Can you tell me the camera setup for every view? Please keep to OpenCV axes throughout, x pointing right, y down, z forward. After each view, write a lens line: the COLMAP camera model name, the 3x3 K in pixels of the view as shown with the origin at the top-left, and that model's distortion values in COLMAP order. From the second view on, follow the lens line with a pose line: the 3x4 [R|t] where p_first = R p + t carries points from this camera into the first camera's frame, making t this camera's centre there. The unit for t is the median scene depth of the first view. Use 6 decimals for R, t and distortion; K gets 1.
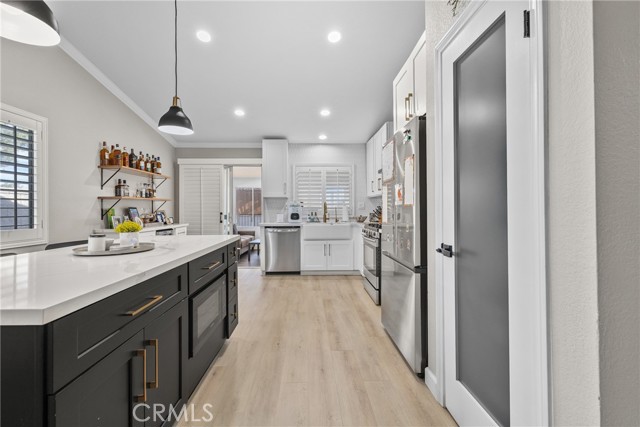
lens RADIAL K [[270.1, 0, 317.7], [0, 270.1, 207.7], [0, 0, 1]] dist [-0.000617, -0.000114]
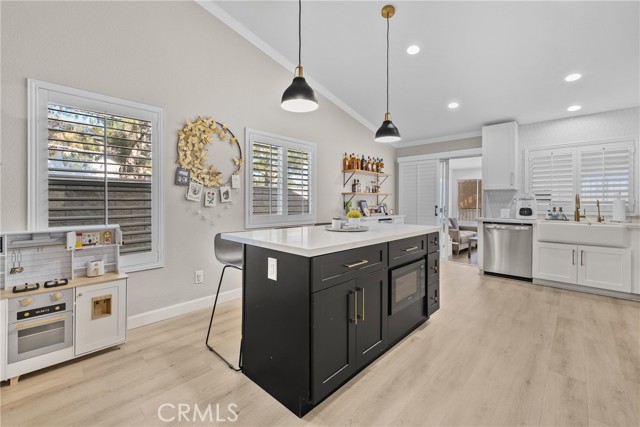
lens RADIAL K [[272.0, 0, 312.4], [0, 272.0, 202.9], [0, 0, 1]] dist [0.000542, 0.000127]
pose [[0.691255, 0.008816, -0.722557, 0.076613], [-0.003608, 0.999955, 0.008749, -0.000463], [0.722602, -0.003441, 0.691256, -0.064943]]
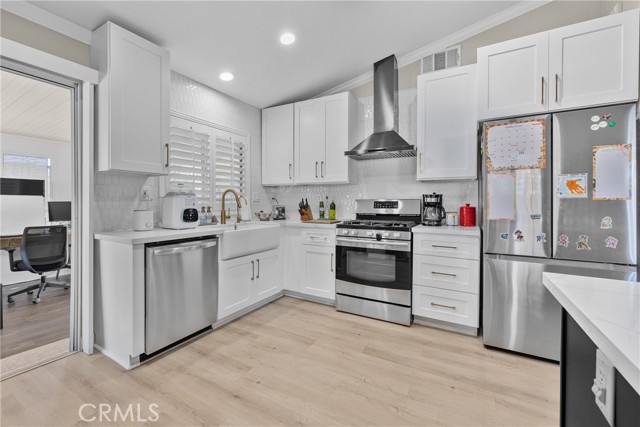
lens RADIAL K [[272.0, 0, 312.4], [0, 272.0, 202.9], [0, 0, 1]] dist [0.000542, 0.000127]
pose [[0.535007, -0.001378, 0.844847, -0.437196], [-0.007655, 0.999950, 0.006478, 0.005040], [-0.844813, -0.009934, 0.534969, 0.617342]]
